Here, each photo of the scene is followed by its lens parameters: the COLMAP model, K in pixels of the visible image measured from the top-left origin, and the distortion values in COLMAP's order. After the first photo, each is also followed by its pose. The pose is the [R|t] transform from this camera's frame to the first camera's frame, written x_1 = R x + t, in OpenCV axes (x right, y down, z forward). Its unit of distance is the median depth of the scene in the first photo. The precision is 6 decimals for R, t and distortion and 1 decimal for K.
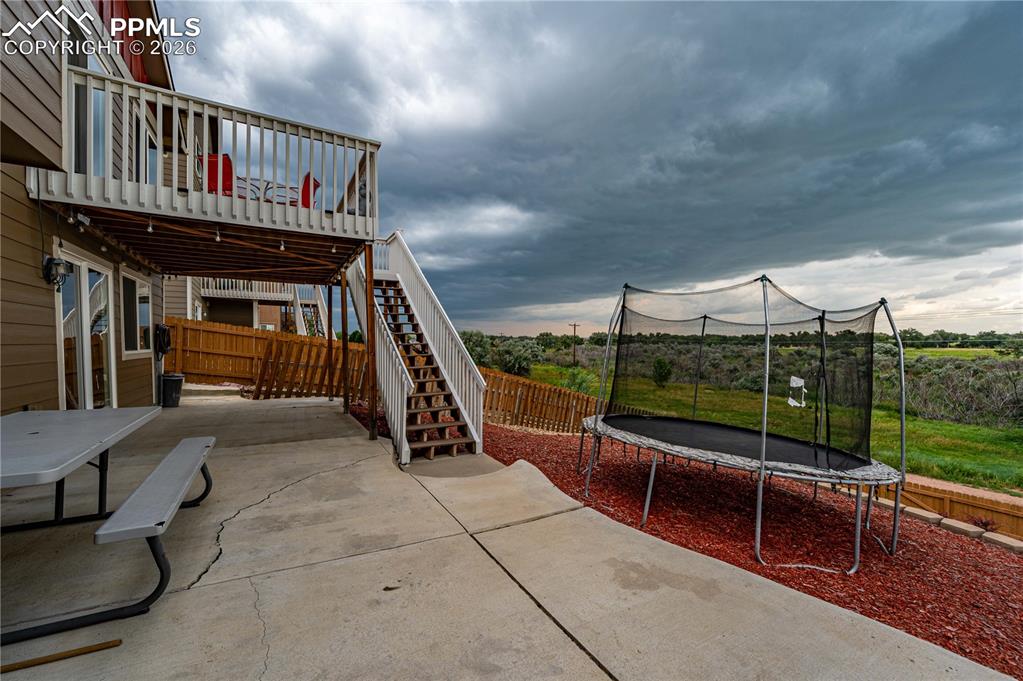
lens RADIAL K [[402.0, 0, 504.4], [0, 402.0, 350.0], [0, 0, 1]] dist [0.000976, 0.000156]
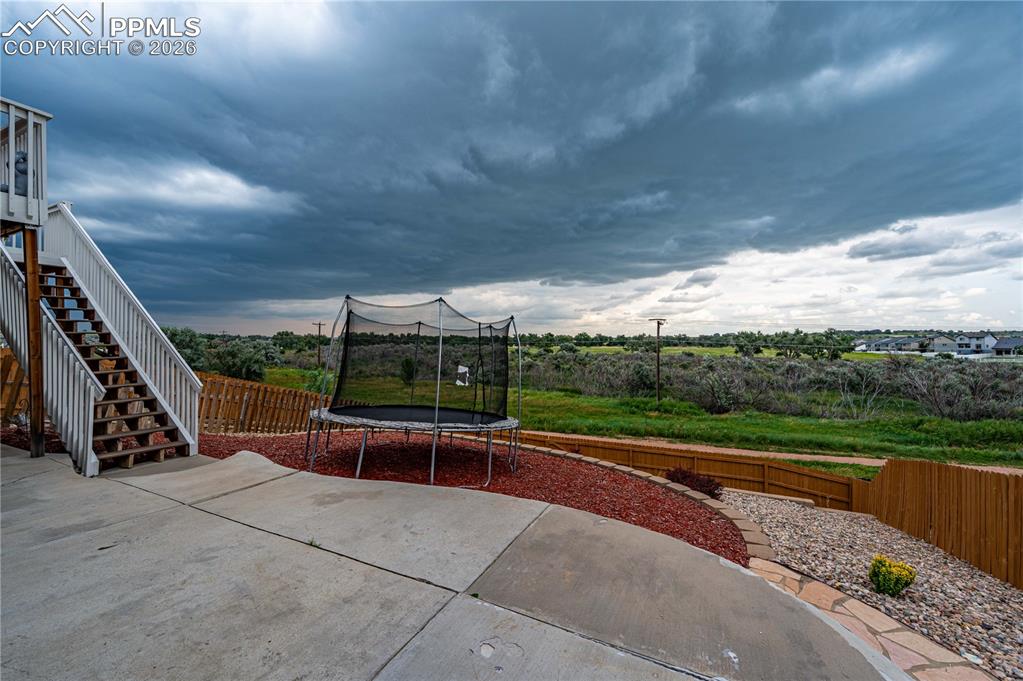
lens RADIAL K [[405.3, 0, 511.5], [0, 405.3, 340.5], [0, 0, 1]] dist [-0.000646, 0.000079]
pose [[0.819453, 0.002278, 0.573141, 0.005797], [0.011414, 0.999729, -0.020294, 0.002613], [-0.573032, 0.023172, 0.819205, -0.242605]]
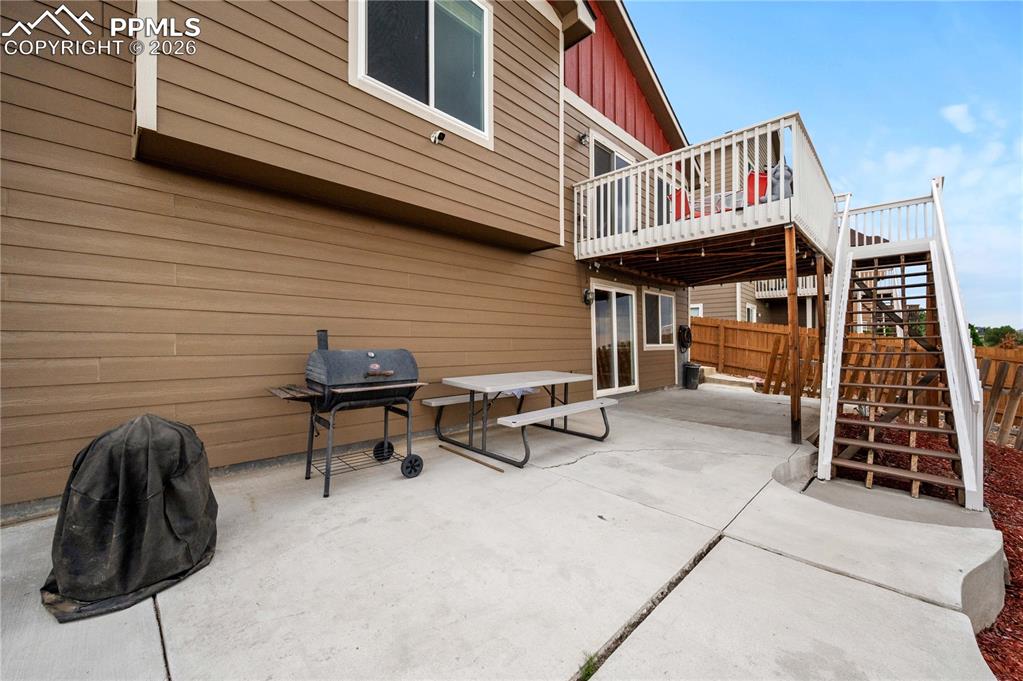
lens RADIAL K [[405.3, 0, 511.5], [0, 405.3, 340.5], [0, 0, 1]] dist [-0.000646, 0.000079]
pose [[0.264361, -0.007393, -0.964395, 0.309822], [-0.016425, 0.999791, -0.012167, 0.013079], [0.964284, 0.019057, 0.264185, 0.121677]]
